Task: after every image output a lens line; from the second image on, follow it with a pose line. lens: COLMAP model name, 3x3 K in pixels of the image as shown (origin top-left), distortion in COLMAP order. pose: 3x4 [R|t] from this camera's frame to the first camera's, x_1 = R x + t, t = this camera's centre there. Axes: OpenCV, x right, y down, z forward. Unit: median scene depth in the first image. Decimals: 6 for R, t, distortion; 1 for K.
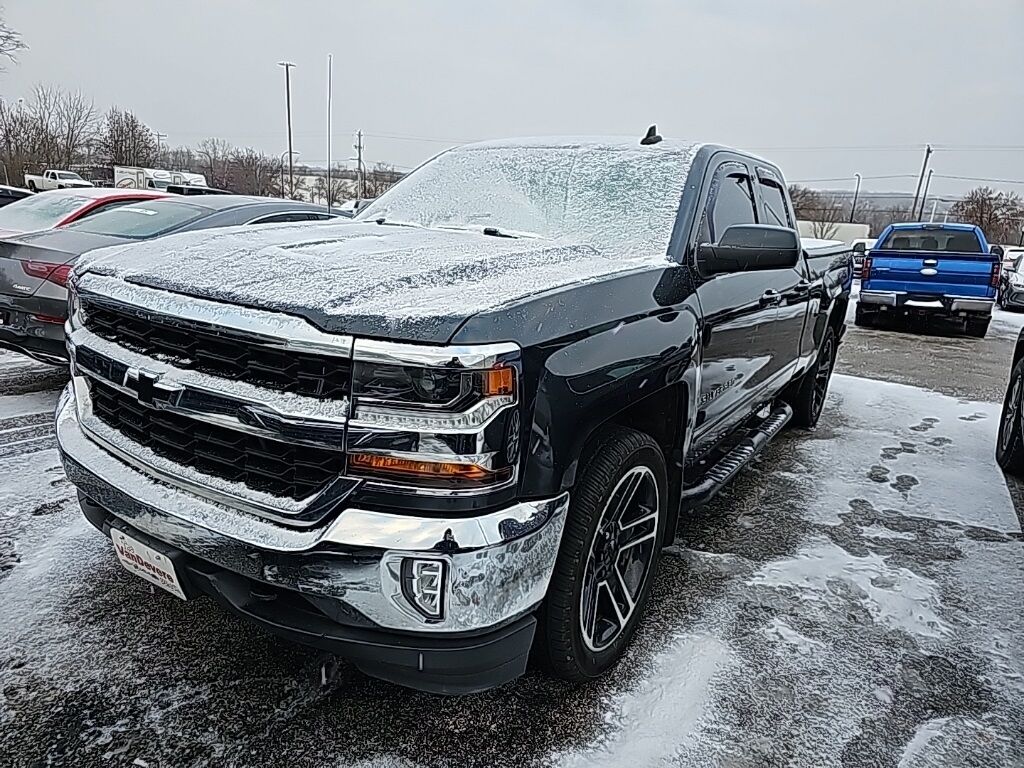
lens RADIAL K [[659.7, 0, 514.4], [0, 659.7, 378.4], [0, 0, 1]] dist [0.078828, -0.083126]
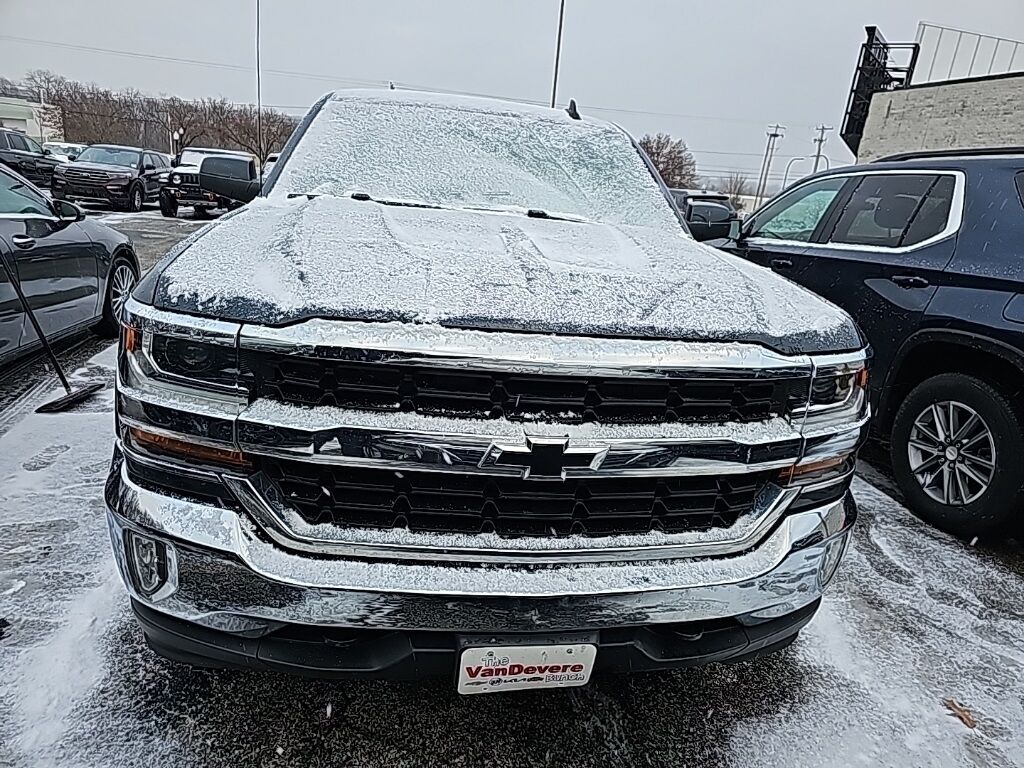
lens RADIAL K [[659.7, 0, 514.4], [0, 659.7, 378.4], [0, 0, 1]] dist [0.078828, -0.083126]
pose [[0.749993, -0.188044, 0.634154, -1.061377], [0.121563, 0.981593, 0.147300, -0.200185], [-0.650180, -0.033384, 0.759047, 0.432014]]
